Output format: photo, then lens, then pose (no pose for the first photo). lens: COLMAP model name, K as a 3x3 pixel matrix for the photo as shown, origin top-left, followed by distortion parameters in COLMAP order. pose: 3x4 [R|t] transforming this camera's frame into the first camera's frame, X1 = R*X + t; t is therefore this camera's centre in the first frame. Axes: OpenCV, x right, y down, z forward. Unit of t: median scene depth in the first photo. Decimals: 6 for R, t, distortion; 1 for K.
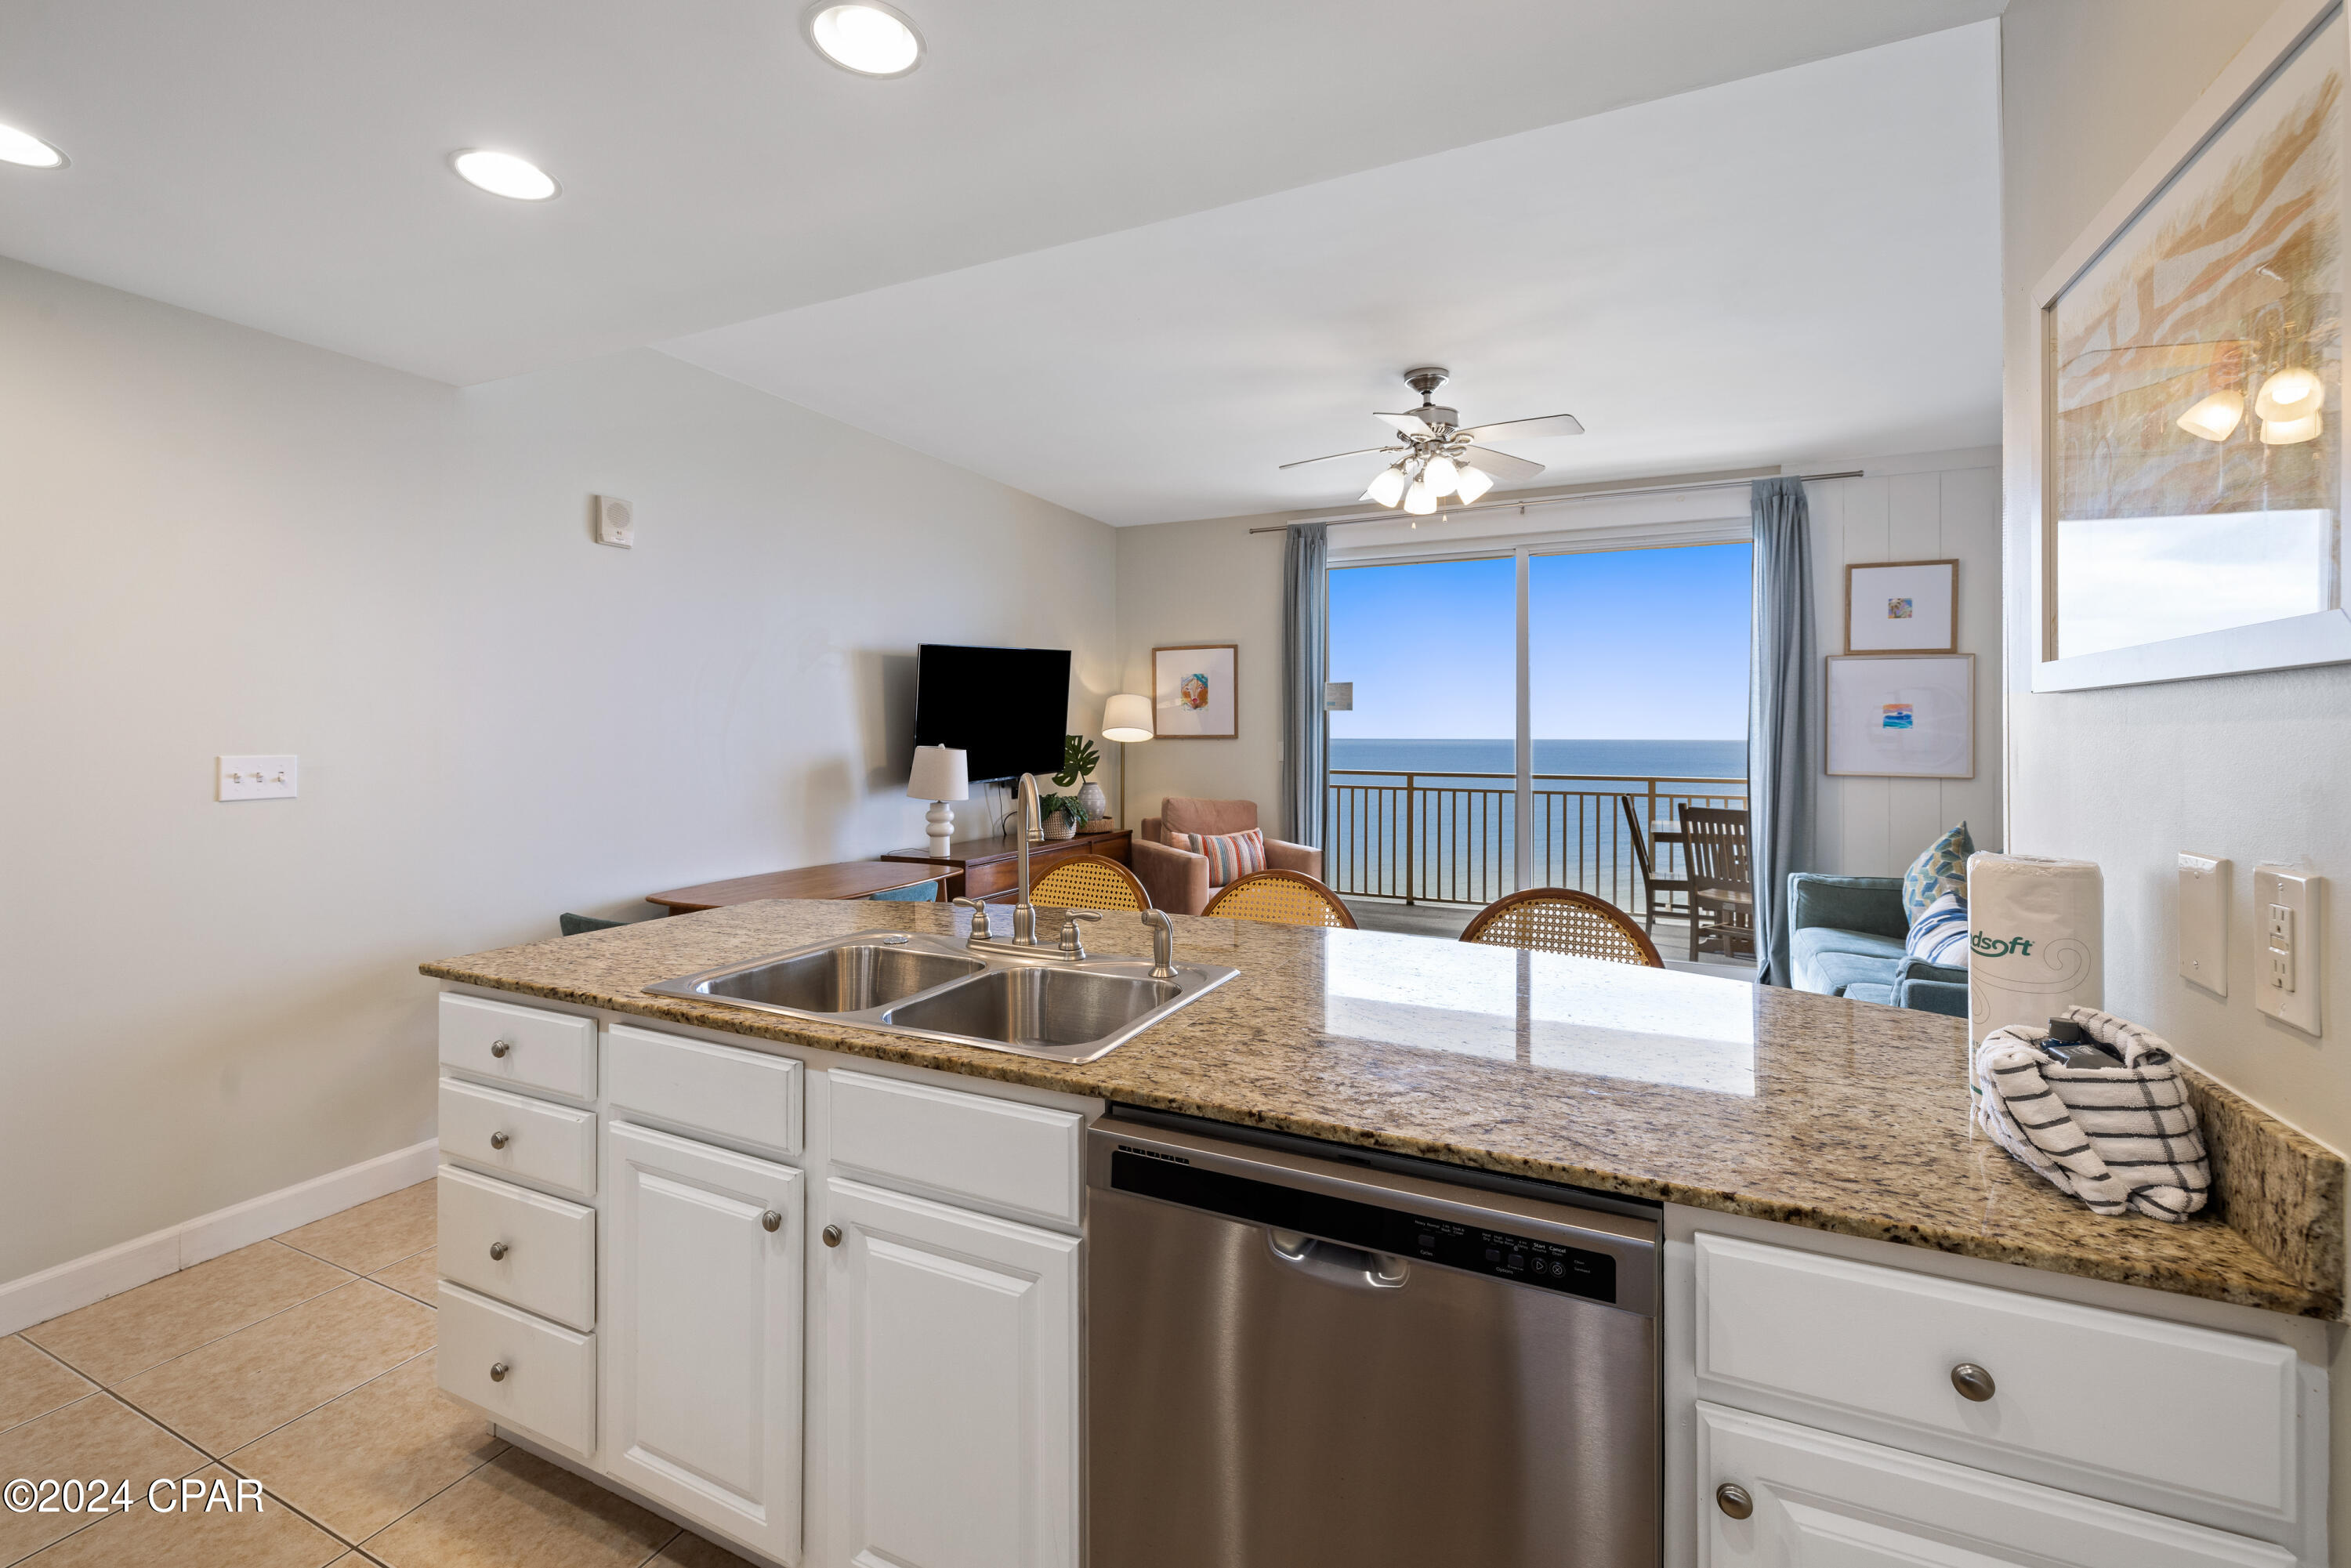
lens RADIAL K [[993.9, 0, 1169.3], [0, 993.9, 723.4], [0, 0, 1]] dist [-0.000489, -0.000466]
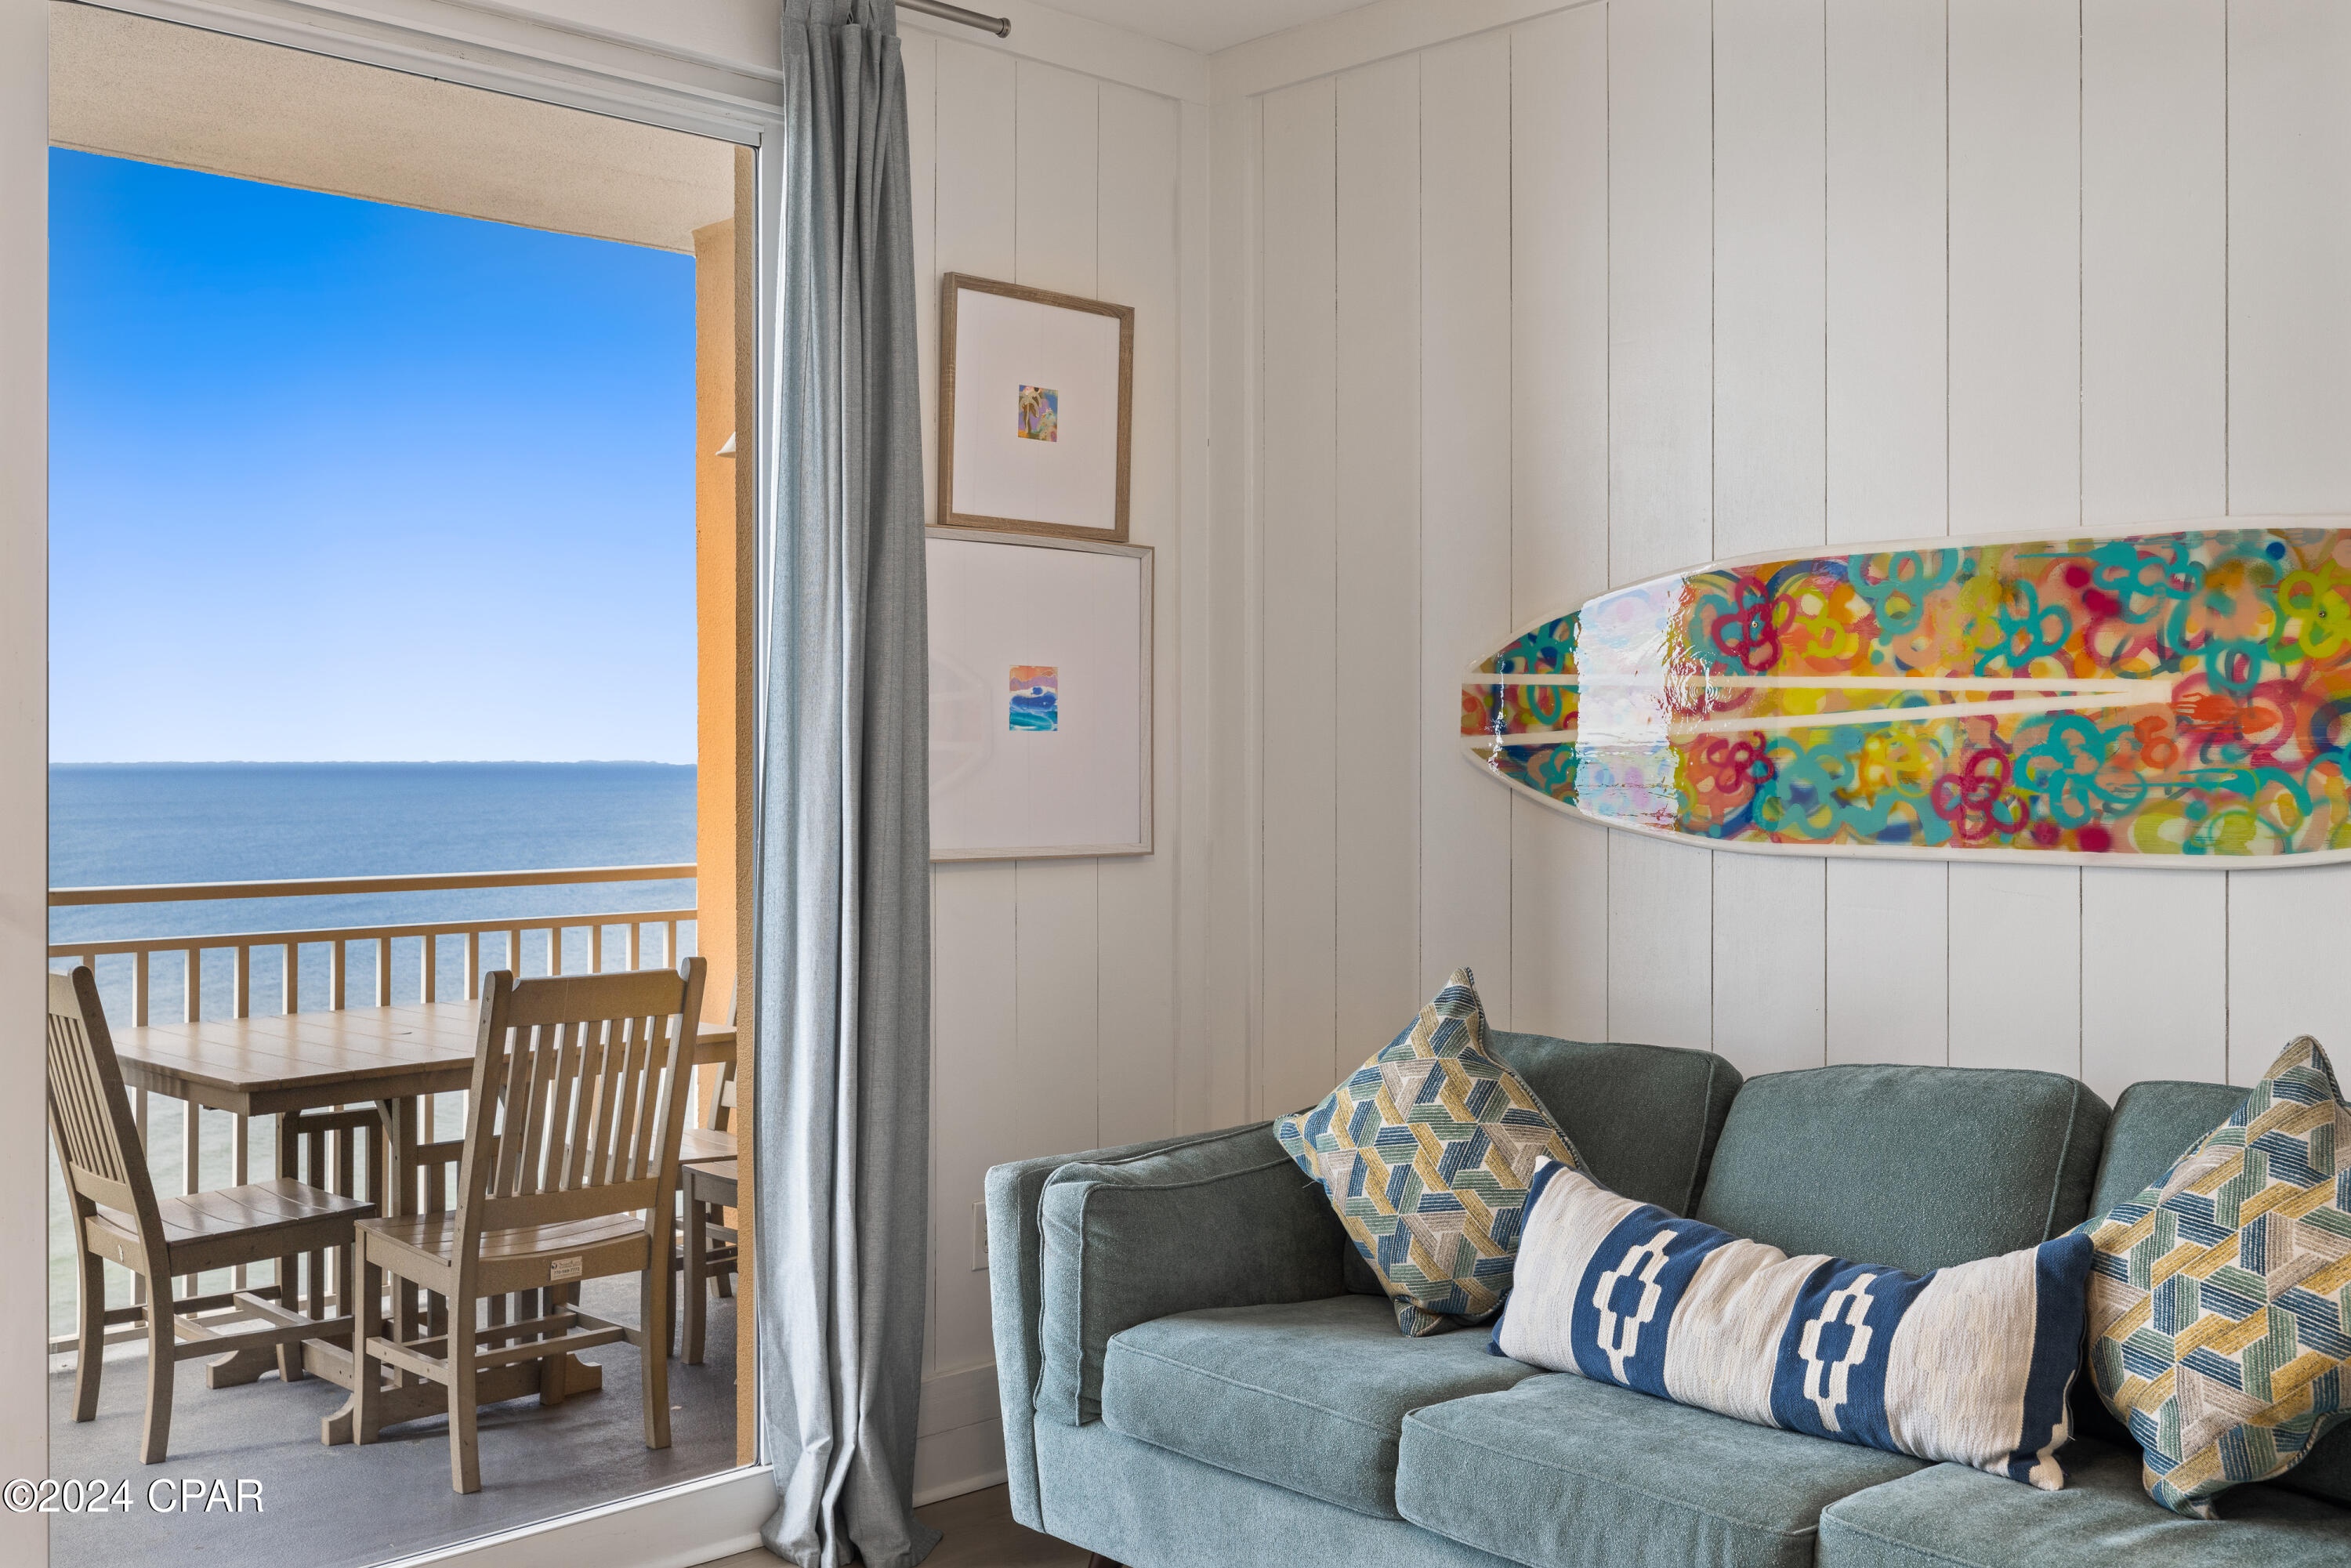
lens RADIAL K [[2292.8, 0, 1158.7], [0, 2292.8, 726.5], [0, 0, 1]] dist [0.002033, 0.000000]
pose [[0.354771, 0.004448, 0.934943, -0.065030], [-0.006065, 0.999979, -0.002457, 0.005264], [-0.934933, -0.004799, 0.354791, 0.641828]]
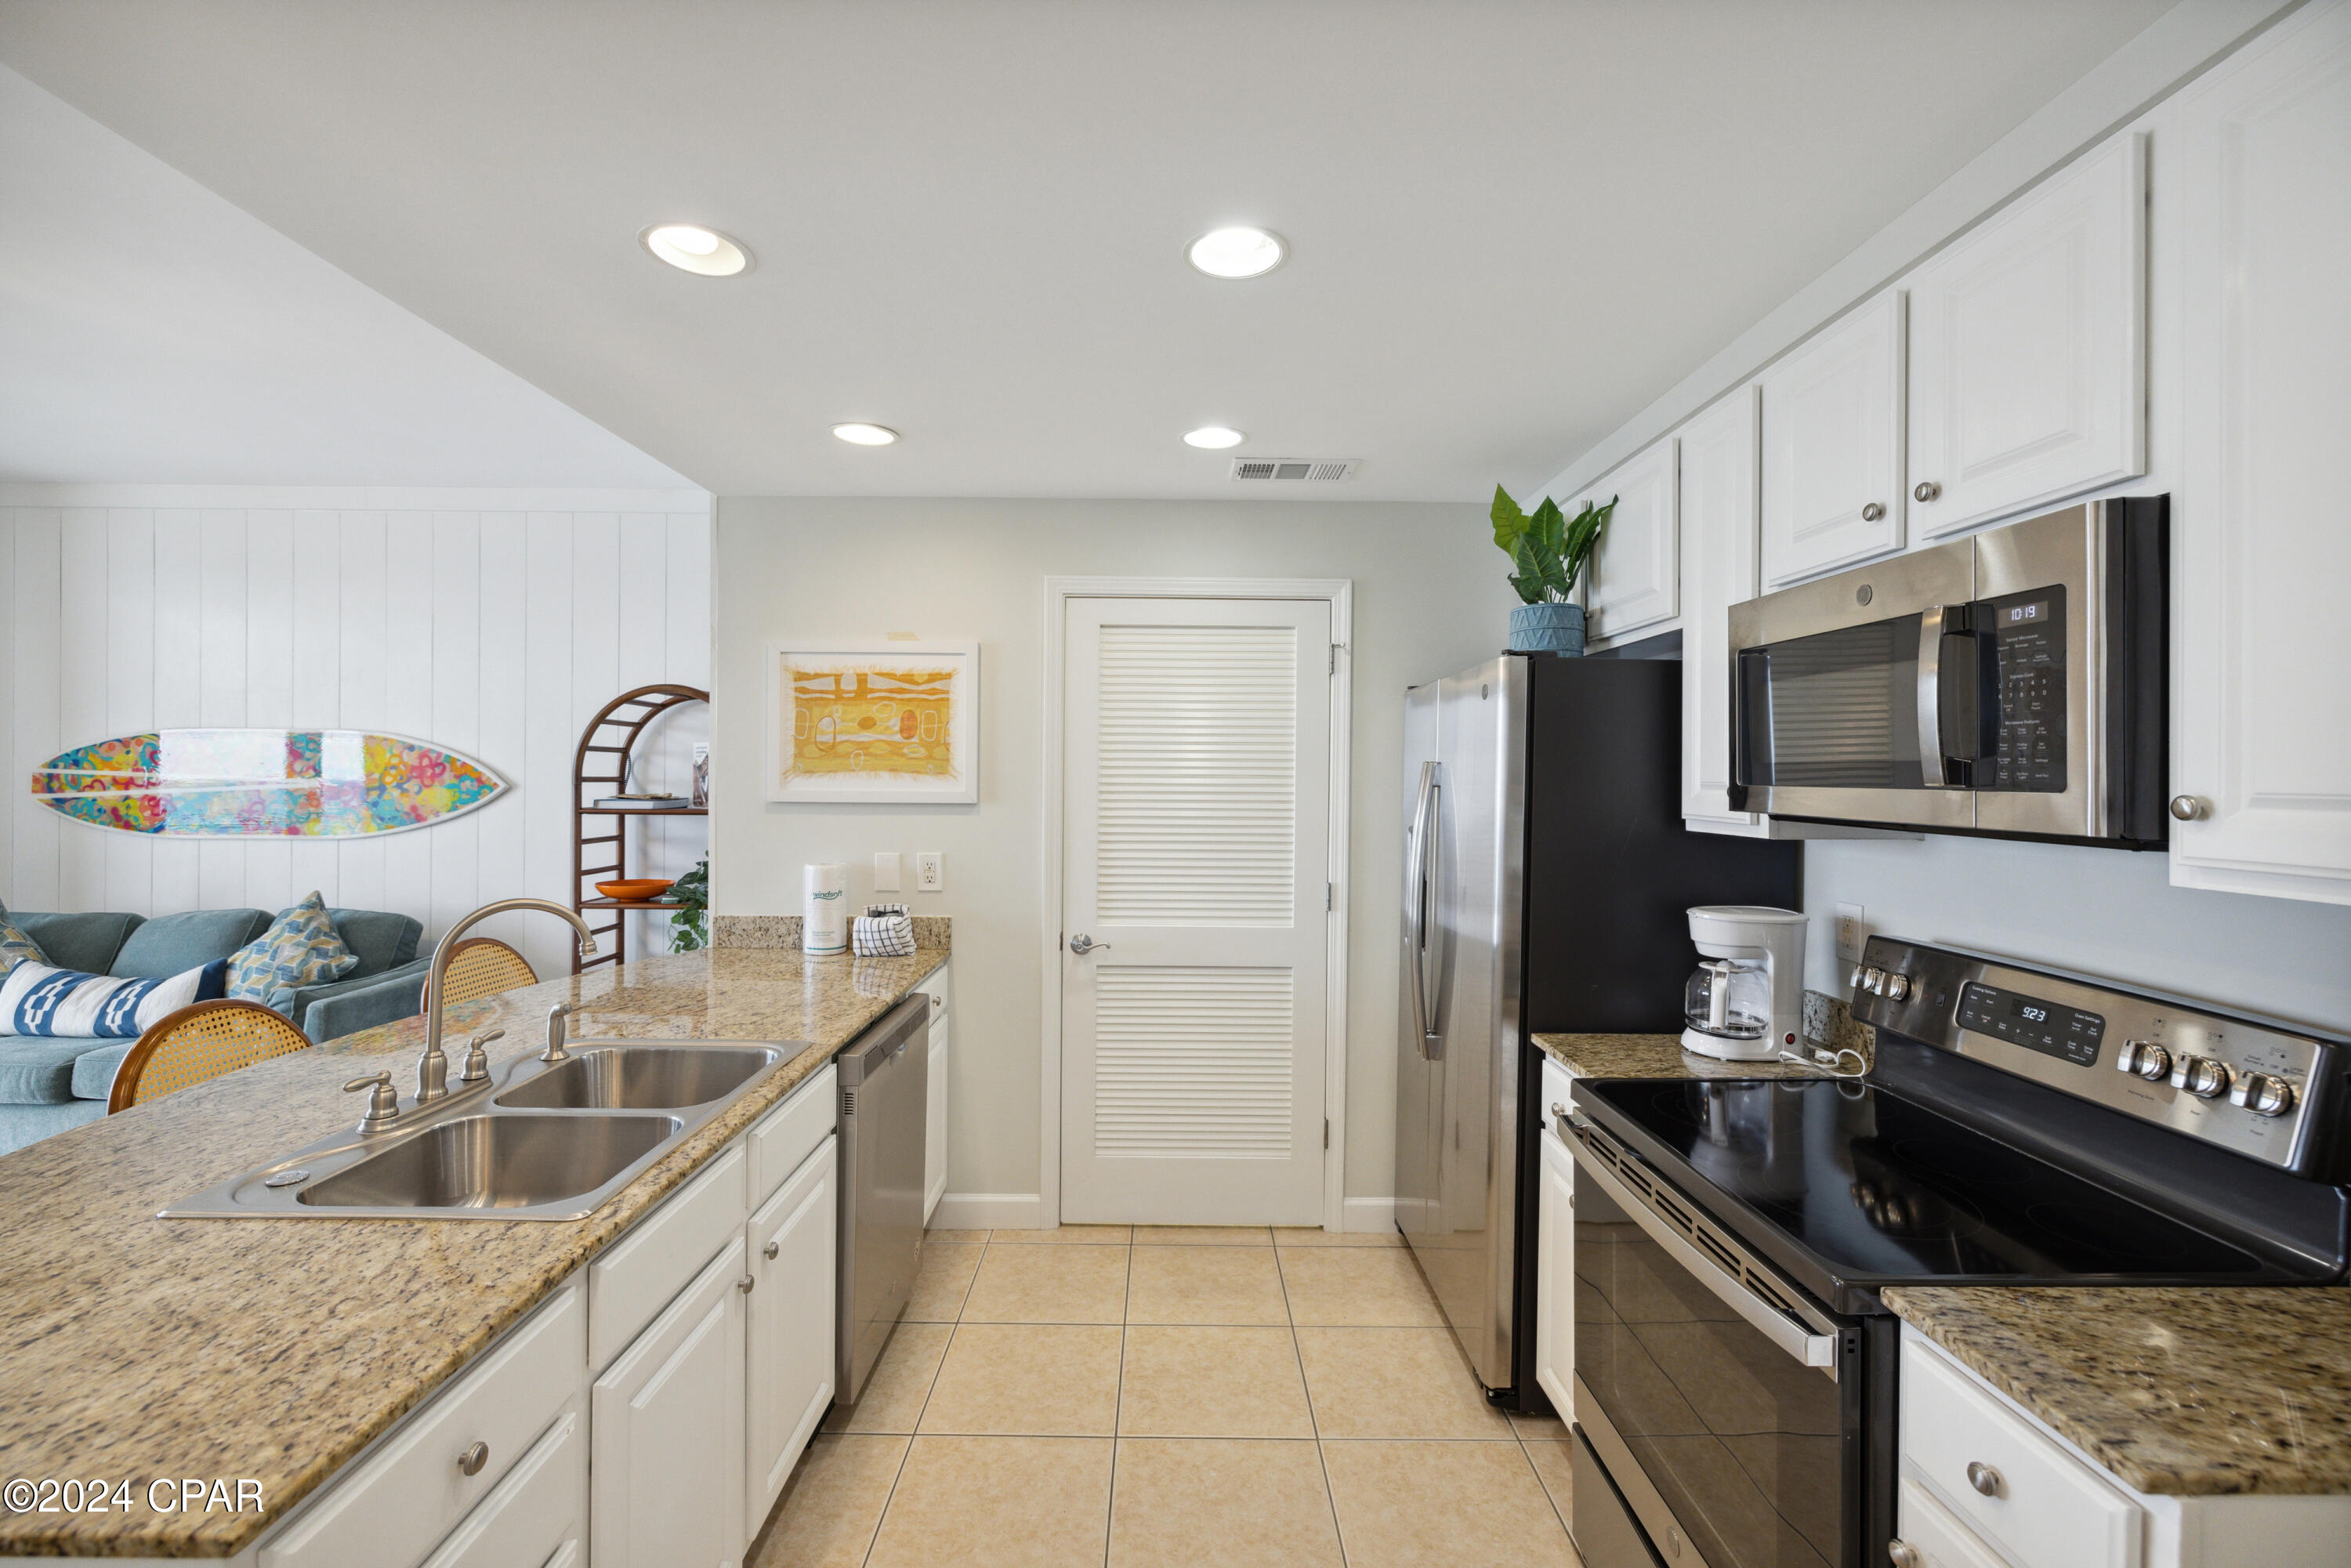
lens RADIAL K [[993.9, 0, 1163.5], [0, 993.9, 775.3], [0, 0, 1]] dist [-0.000489, -0.000466]
pose [[-0.421200, -0.011836, 0.906891, -0.466462], [-0.017634, 0.999833, 0.004859, -0.032126], [-0.906796, -0.013945, -0.421338, 0.295466]]
